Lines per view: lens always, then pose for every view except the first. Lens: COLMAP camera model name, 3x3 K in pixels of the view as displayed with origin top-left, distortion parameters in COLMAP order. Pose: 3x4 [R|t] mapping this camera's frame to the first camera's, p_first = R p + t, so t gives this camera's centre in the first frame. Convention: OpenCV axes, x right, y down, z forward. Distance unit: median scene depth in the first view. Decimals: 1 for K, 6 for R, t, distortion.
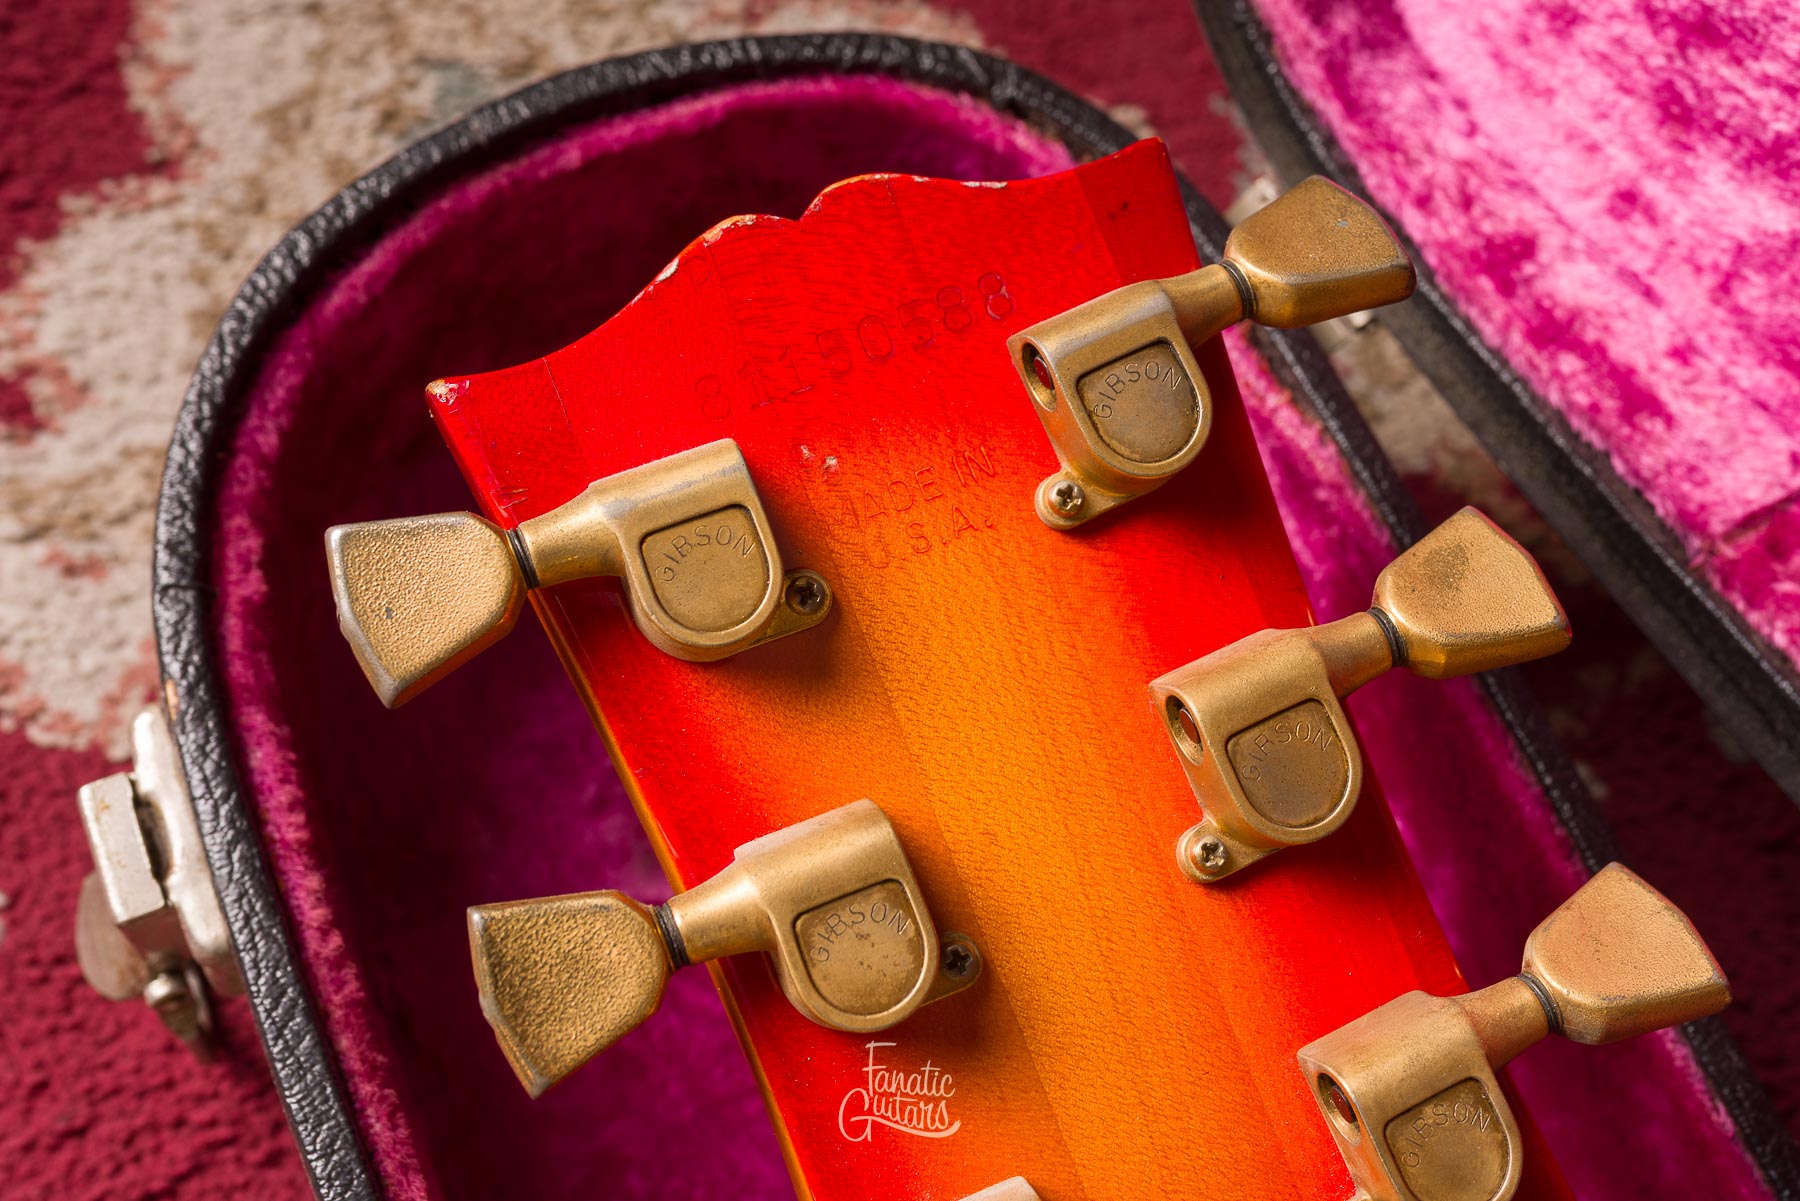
lens RADIAL K [[2410.9, 0, 905.3], [0, 2410.9, 414.8], [0, 0, 1]] dist [-0.000772, 0.000113]
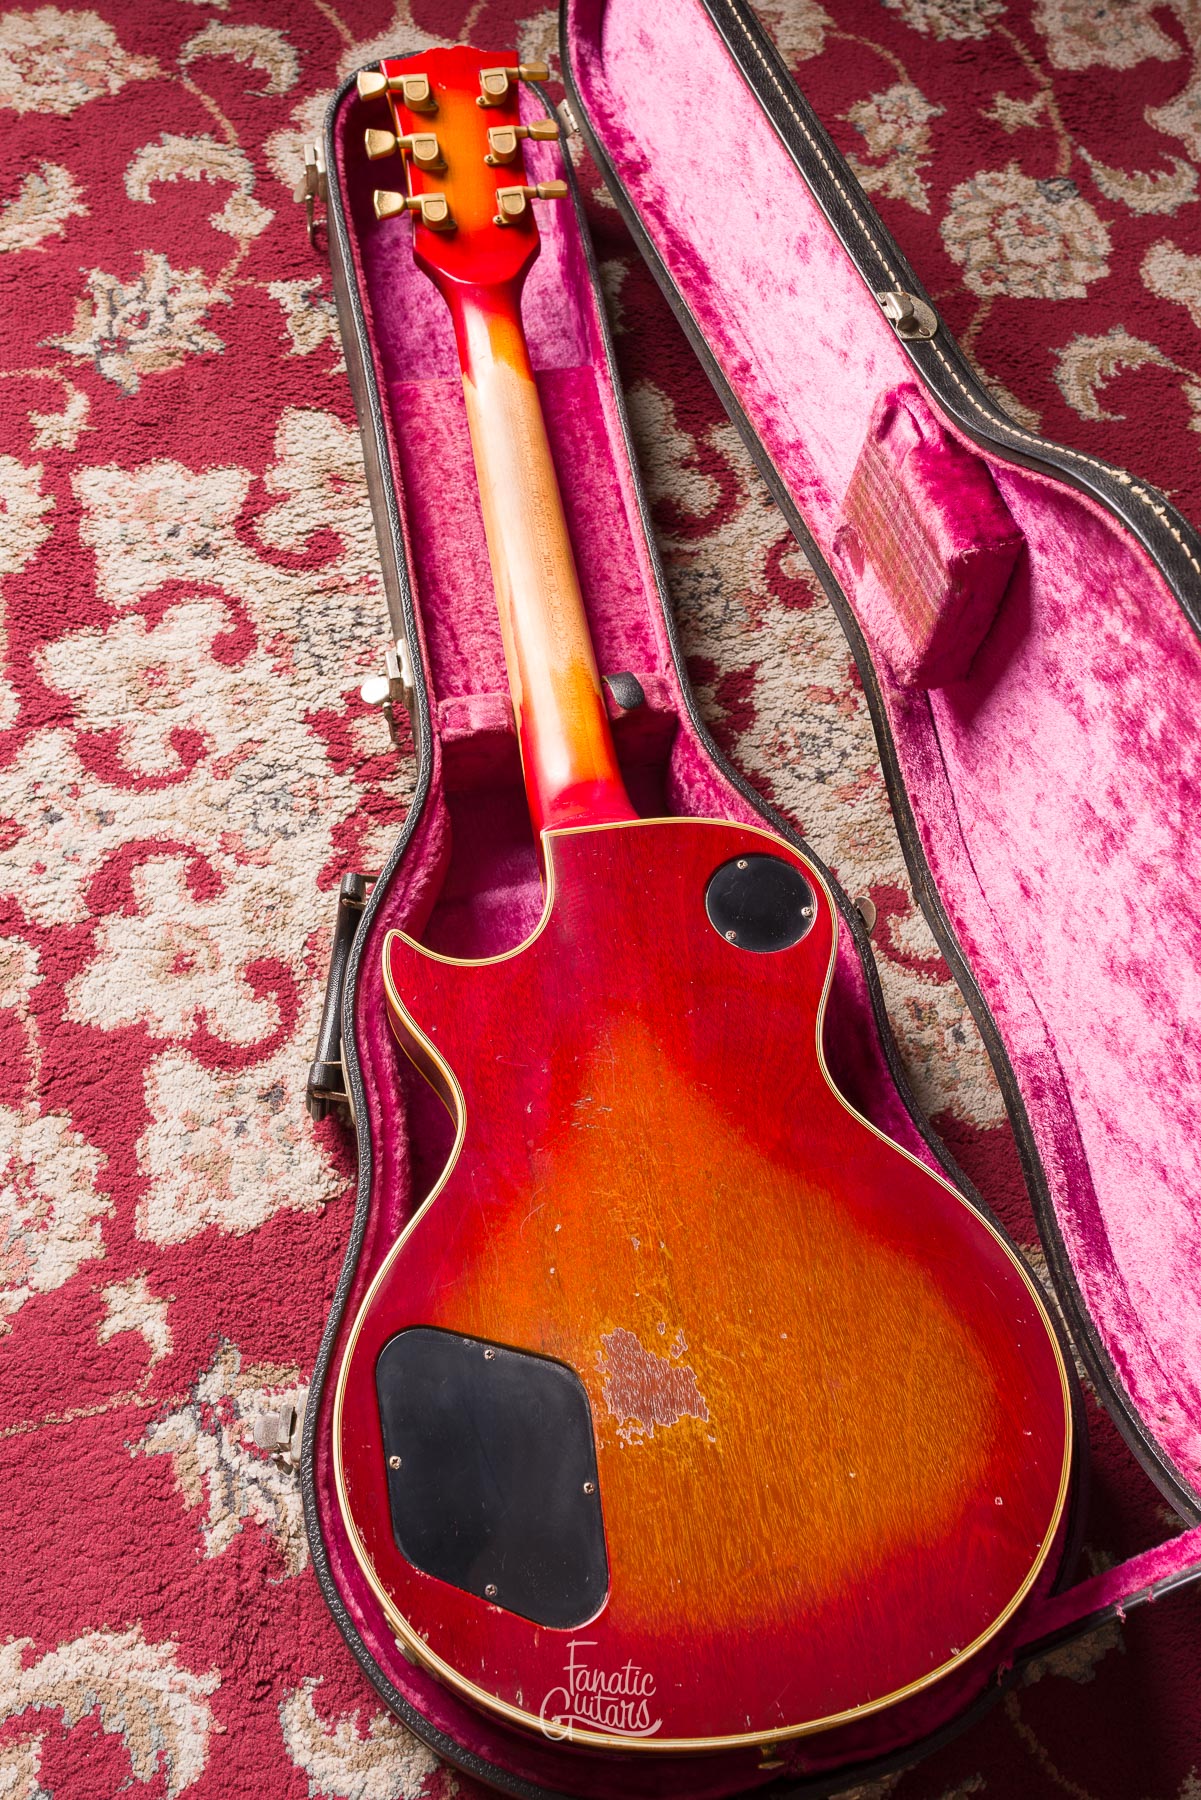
lens RADIAL K [[1889.1, 0, 600.5], [0, 1889.1, 858.7], [0, 0, 1]] dist [-0.004686, -0.006663]
pose [[0.969338, 0.214492, -0.119903, 1.031208], [-0.216667, 0.976232, -0.005246, 1.430782], [0.115928, 0.031064, 0.992772, -2.752169]]
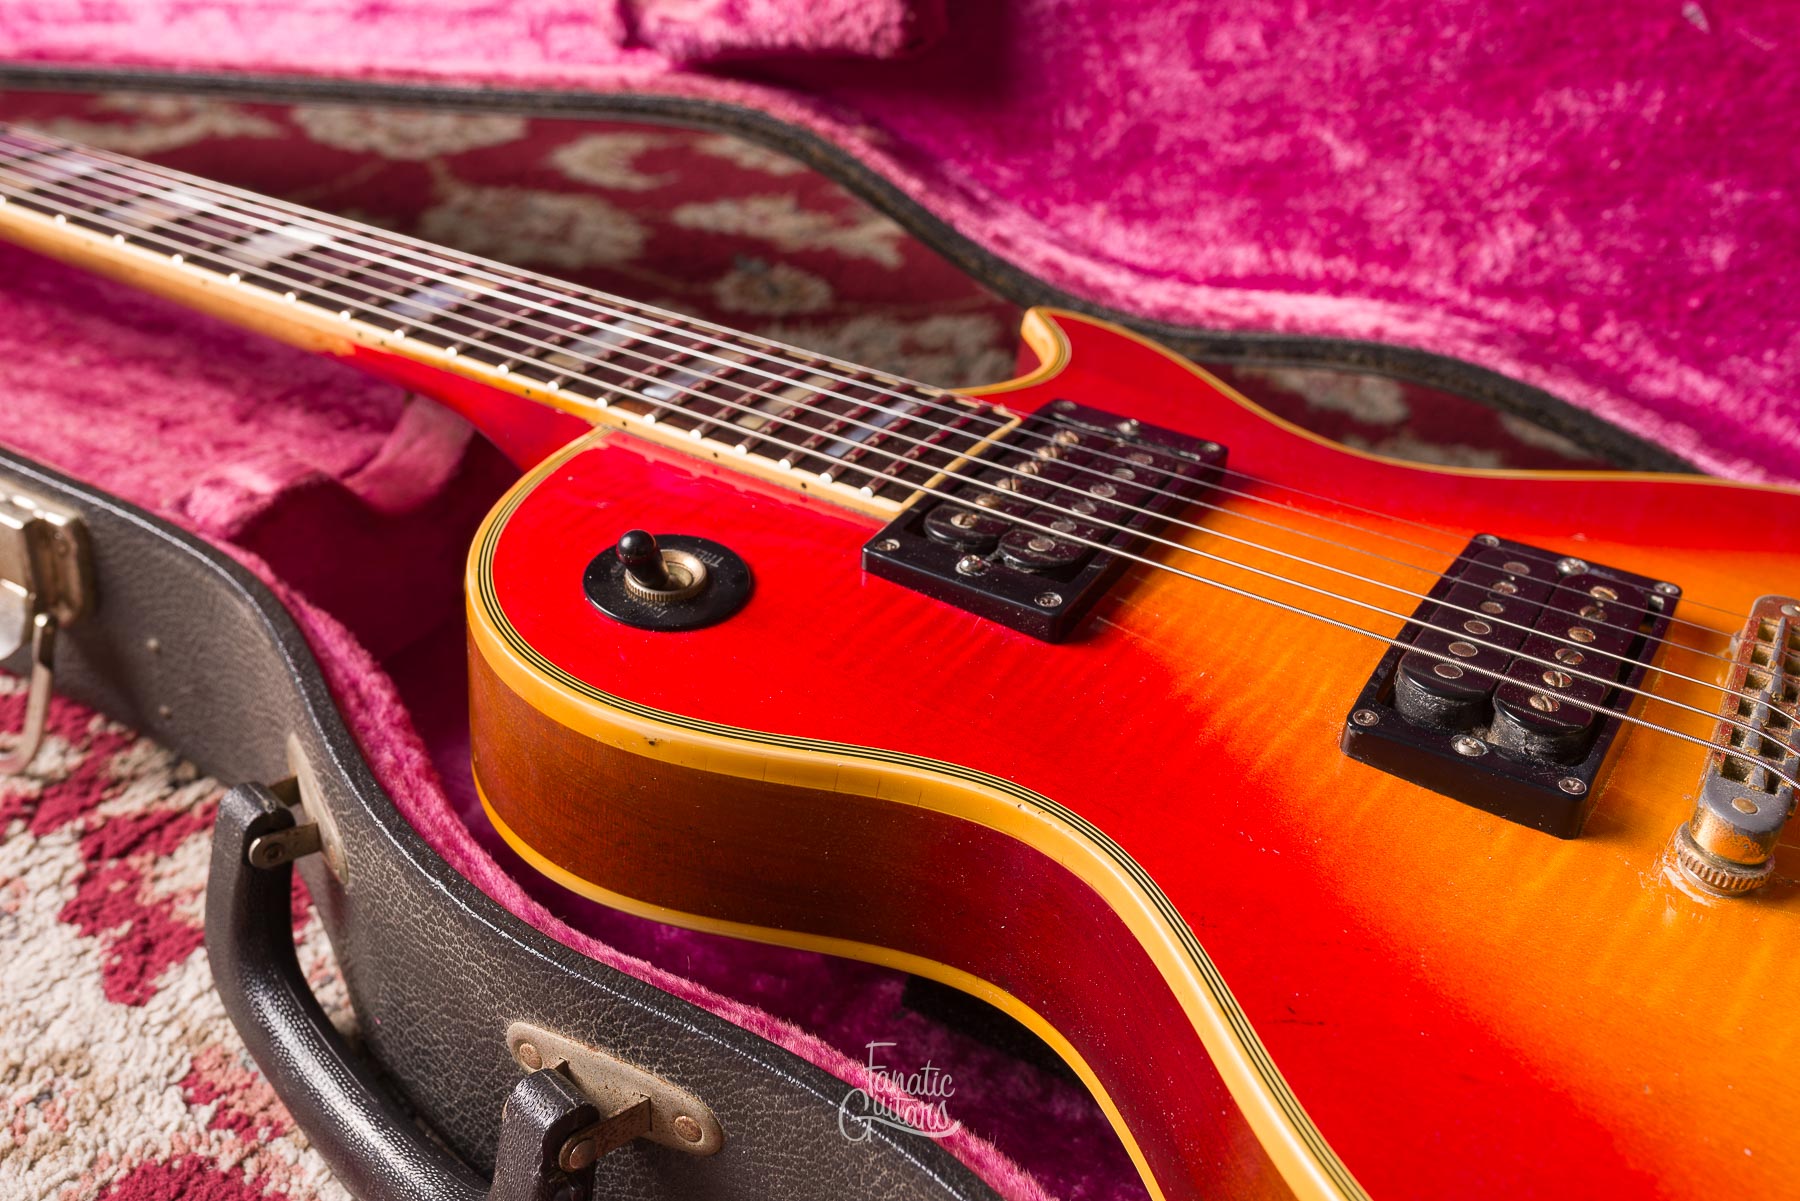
lens RADIAL K [[1793.6, 0, 901.4], [0, 1793.6, 604.2], [0, 0, 1]] dist [0.002314, -0.001581]
pose [[0.820773, -0.310064, 0.479783, 0.094841], [0.507500, 0.781347, -0.363237, 2.083039], [-0.262250, 0.541625, 0.798666, -0.809958]]
